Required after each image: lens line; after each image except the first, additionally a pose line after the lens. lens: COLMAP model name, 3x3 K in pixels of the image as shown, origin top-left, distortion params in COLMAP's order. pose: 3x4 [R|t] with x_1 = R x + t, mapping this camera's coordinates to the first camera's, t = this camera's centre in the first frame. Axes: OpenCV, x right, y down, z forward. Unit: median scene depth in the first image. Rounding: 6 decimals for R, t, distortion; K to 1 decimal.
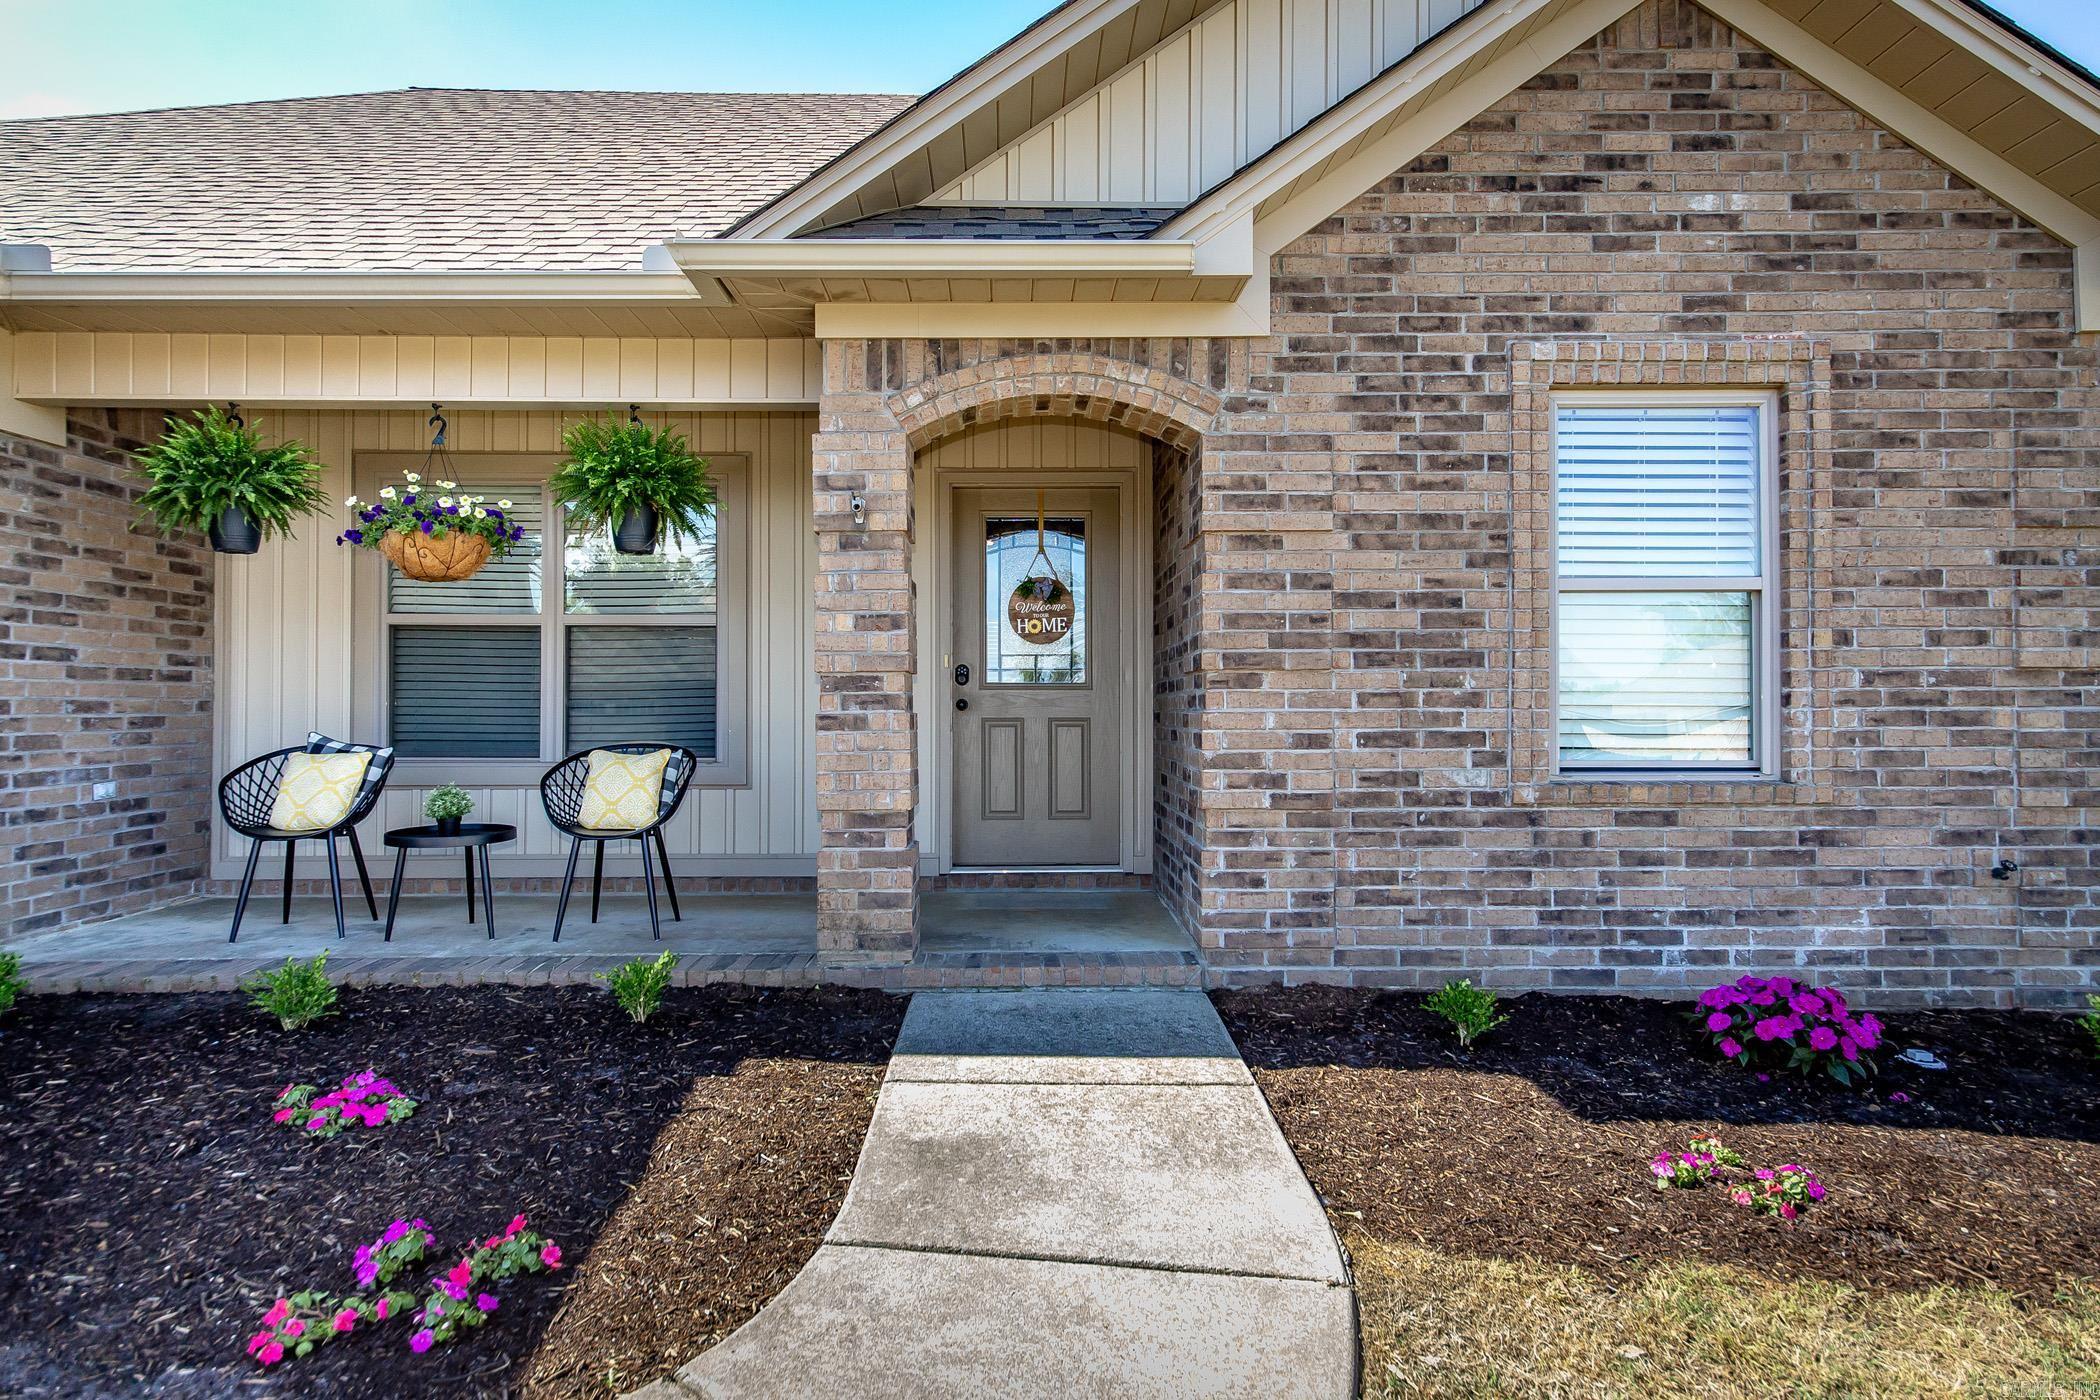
lens RADIAL K [[1146.0, 0, 1019.1], [0, 1146.0, 699.2], [0, 0, 1]] dist [0.019415, -0.002171]
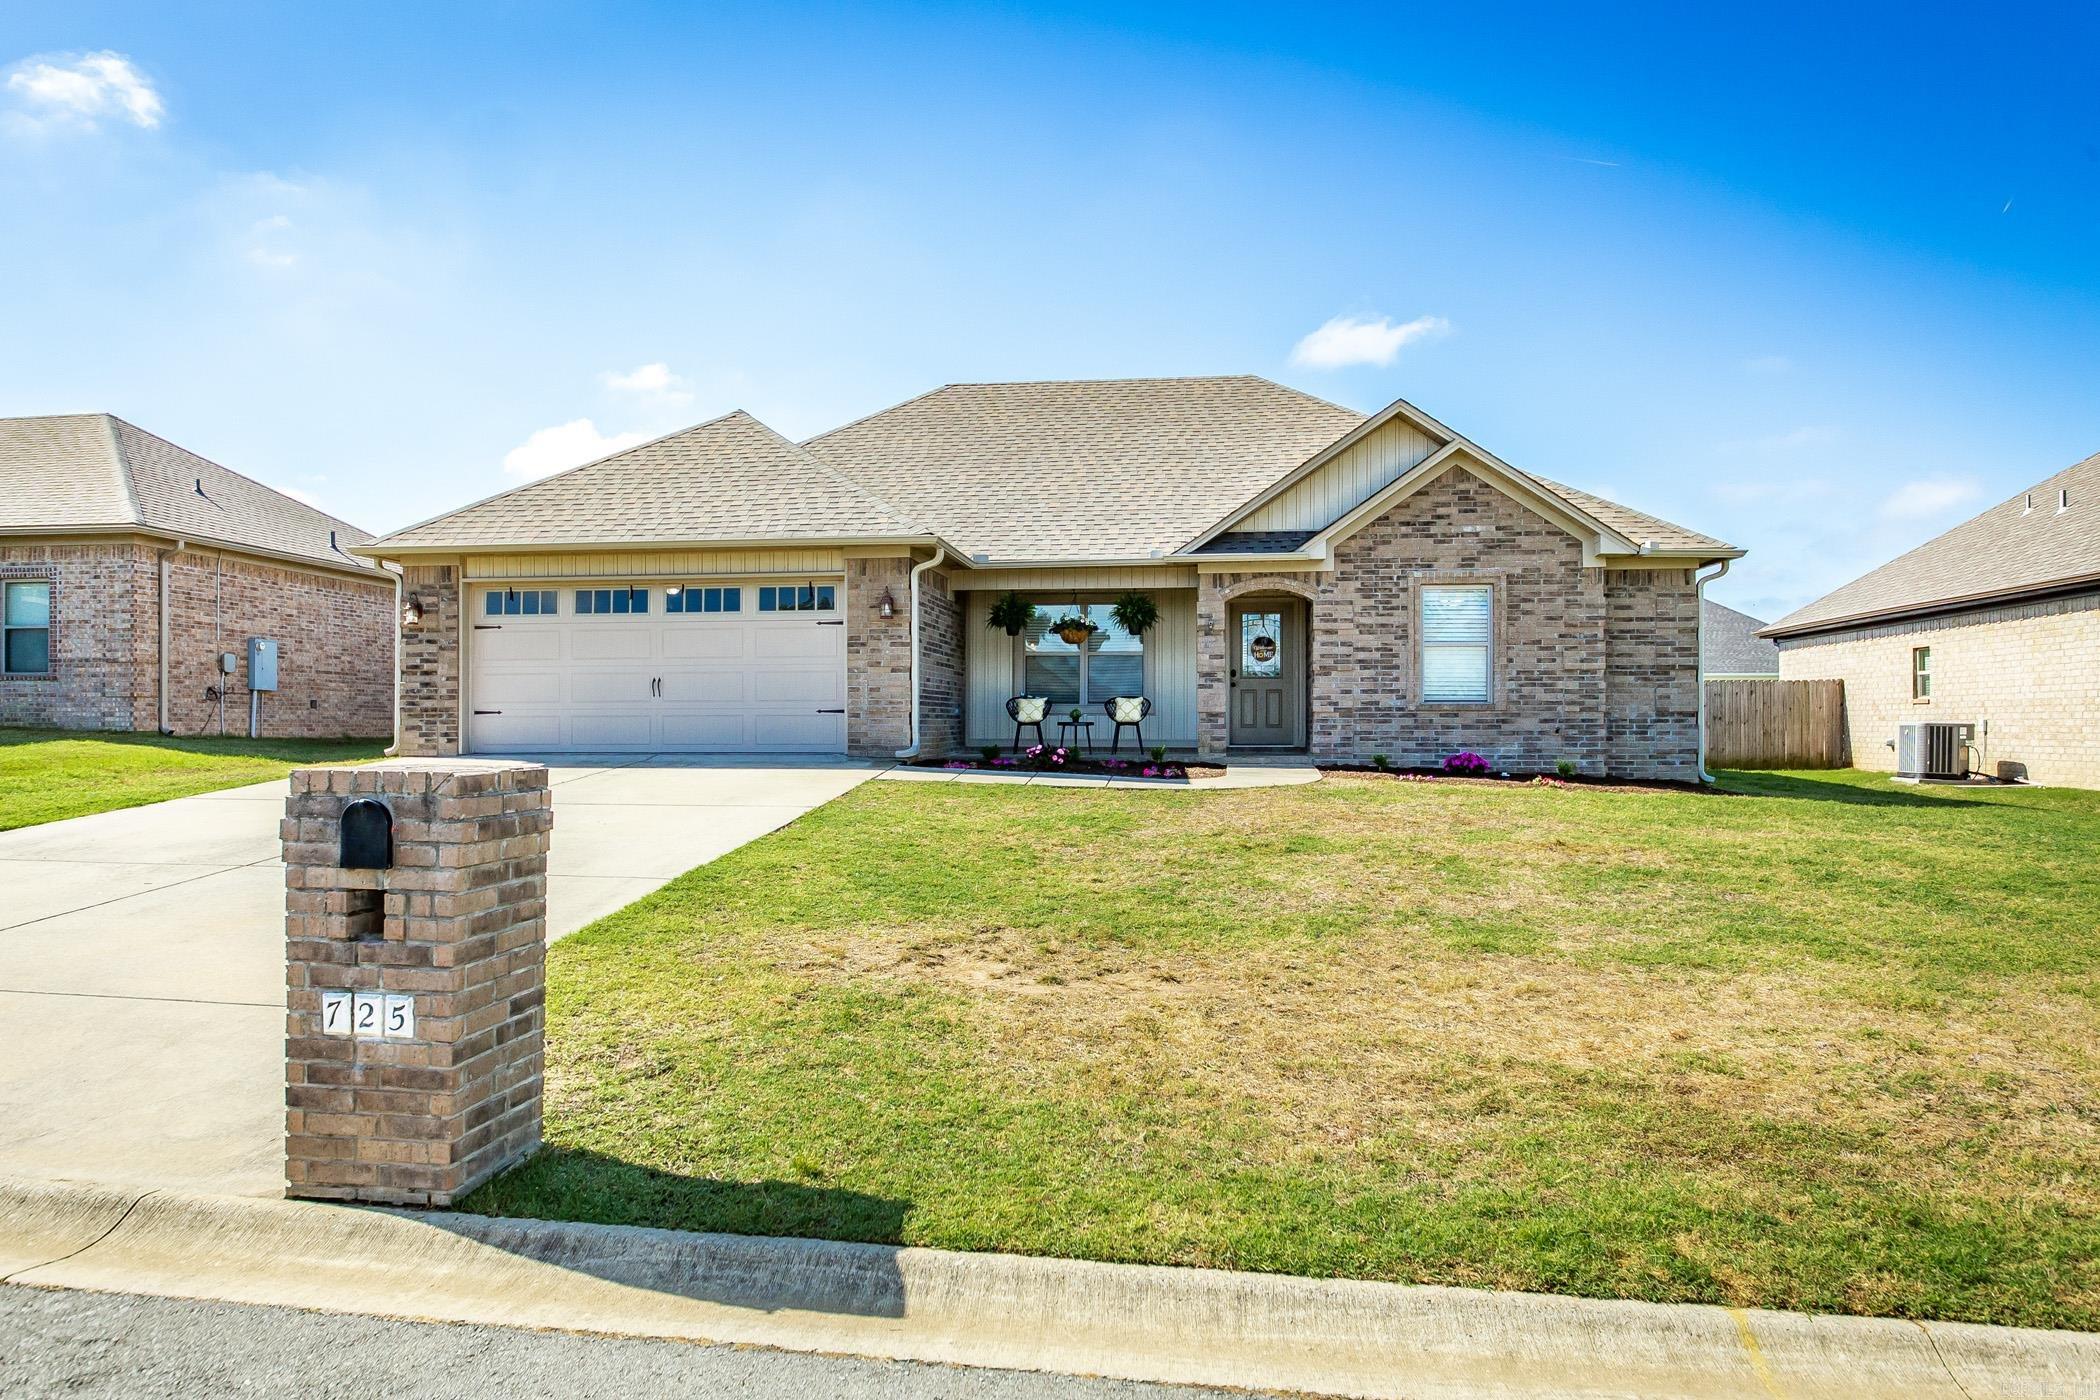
lens RADIAL K [[1367.6, 0, 1040.8], [0, 1367.6, 728.8], [0, 0, 1]] dist [-0.005366, -0.004022]
pose [[0.991242, 0.002410, -0.132039, -0.101222], [-0.001049, 0.999946, 0.010371, 0.102953], [0.132057, -0.010142, 0.991190, -3.048766]]
